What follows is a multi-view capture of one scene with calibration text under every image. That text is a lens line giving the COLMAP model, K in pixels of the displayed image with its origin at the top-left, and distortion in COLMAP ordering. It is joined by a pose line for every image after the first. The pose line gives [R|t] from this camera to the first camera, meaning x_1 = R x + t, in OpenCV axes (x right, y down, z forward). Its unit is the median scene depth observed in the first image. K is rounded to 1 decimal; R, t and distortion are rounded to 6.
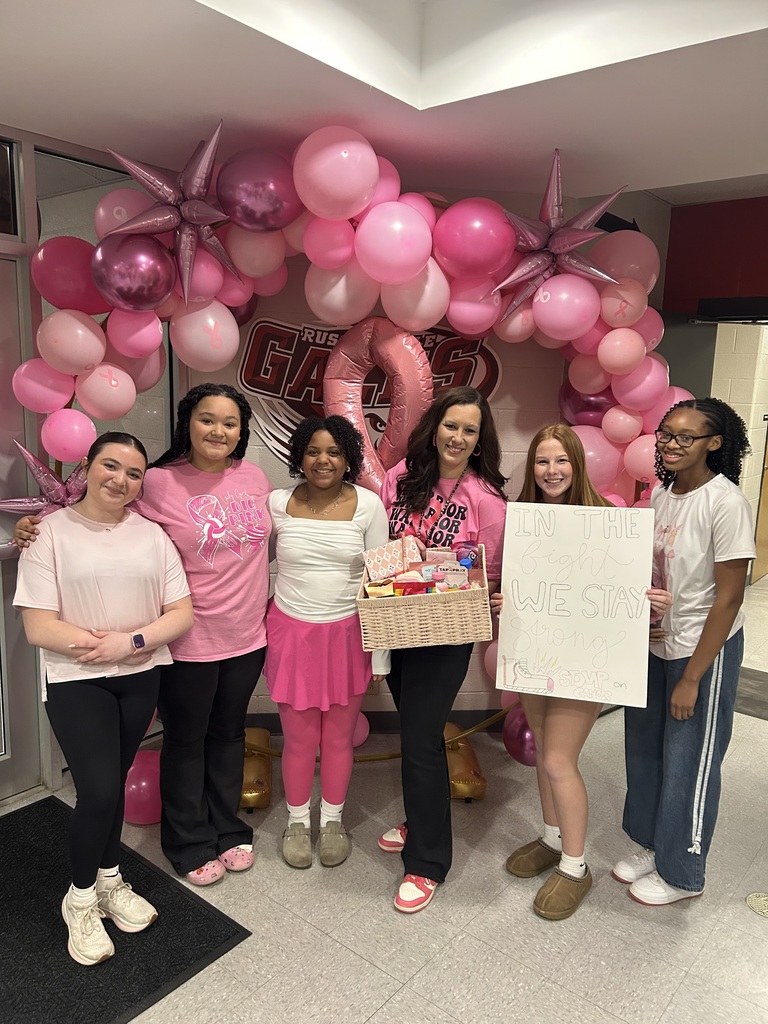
lens RADIAL K [[770.9, 0, 380.0], [0, 770.9, 522.9], [0, 0, 1]] dist [0.076818, -0.090604]
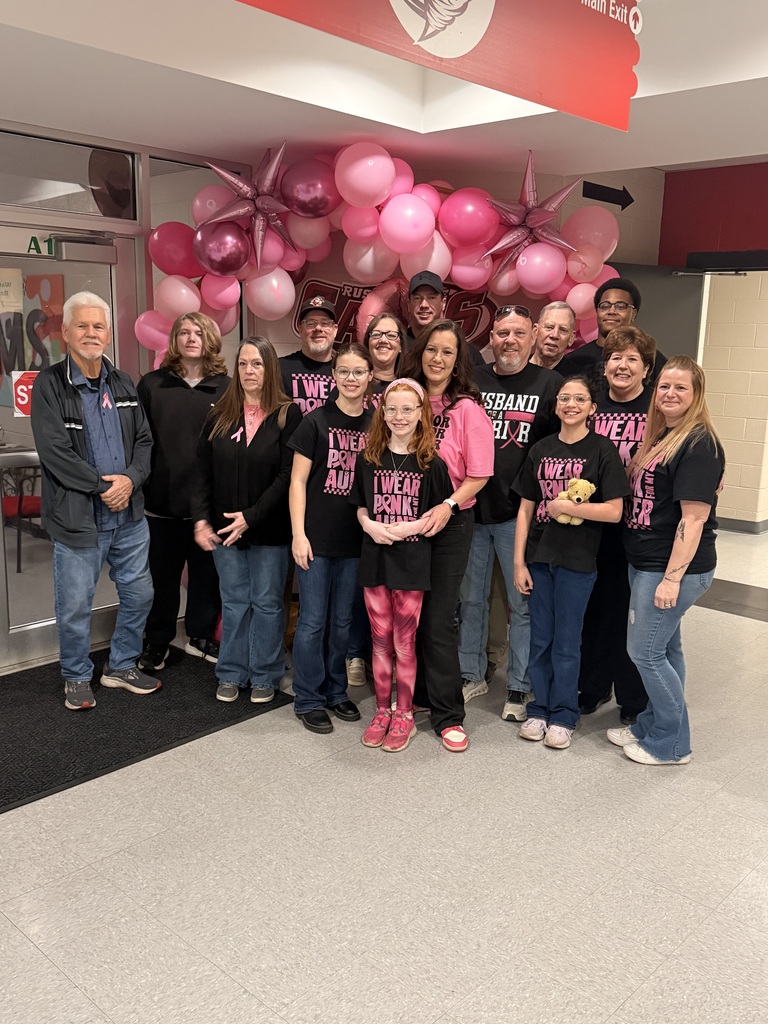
lens RADIAL K [[930.1, 0, 371.2], [0, 930.1, 511.0], [0, 0, 1]] dist [0.138690, -0.180233]
pose [[0.996982, 0.007031, -0.077313, 0.076761], [-0.007040, 0.999975, 0.000154, 0.133294], [0.077312, 0.000390, 0.997007, -0.596610]]
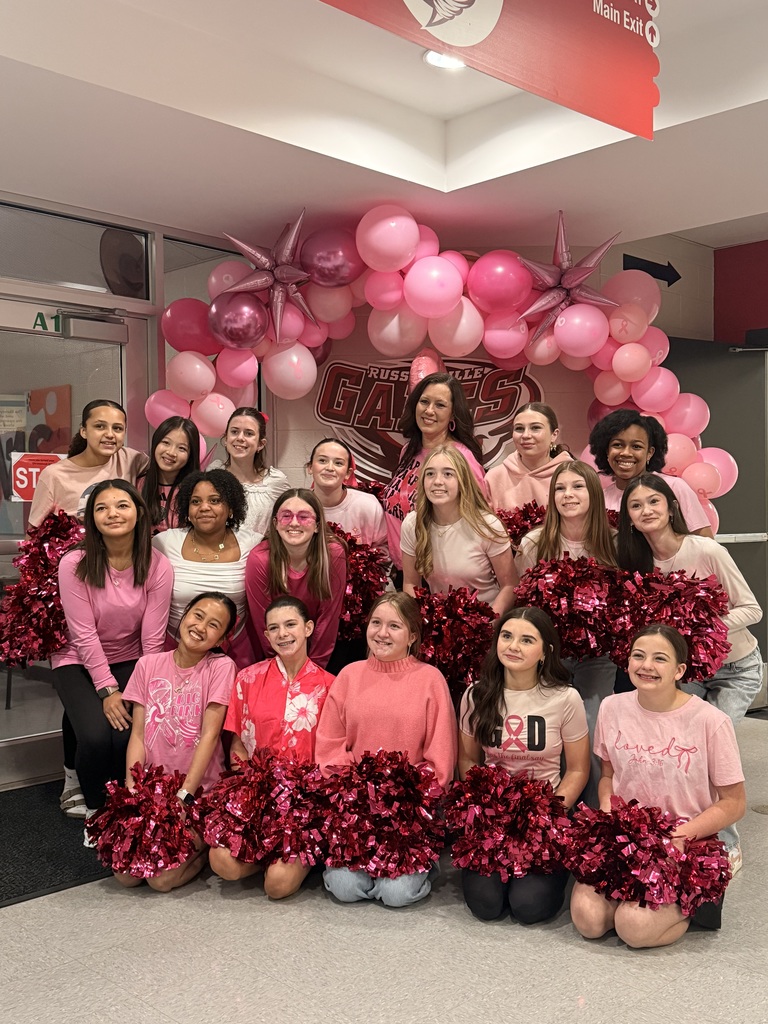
lens RADIAL K [[1071.9, 0, 380.2], [0, 1071.9, 513.4], [0, 0, 1]] dist [0.270516, -0.493308]
pose [[0.993313, -0.037472, -0.109198, 0.100459], [0.015957, 0.981343, -0.191604, 0.320558], [0.114341, 0.188580, 0.975379, -0.634593]]
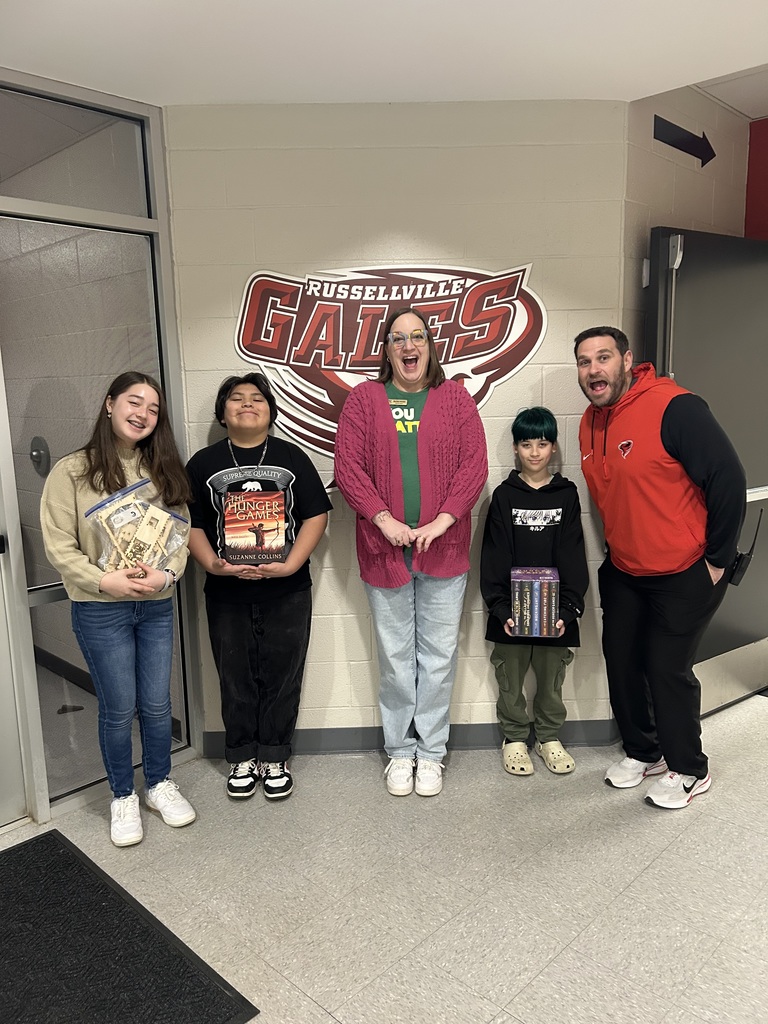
lens RADIAL K [[771.9, 0, 391.5], [0, 771.9, 526.0], [0, 0, 1]] dist [0.072896, -0.082971]
pose [[0.994891, -0.037689, -0.093660, 0.071686], [0.037198, 0.999283, -0.006989, 0.033130], [0.093857, 0.003469, 0.995580, 0.175129]]
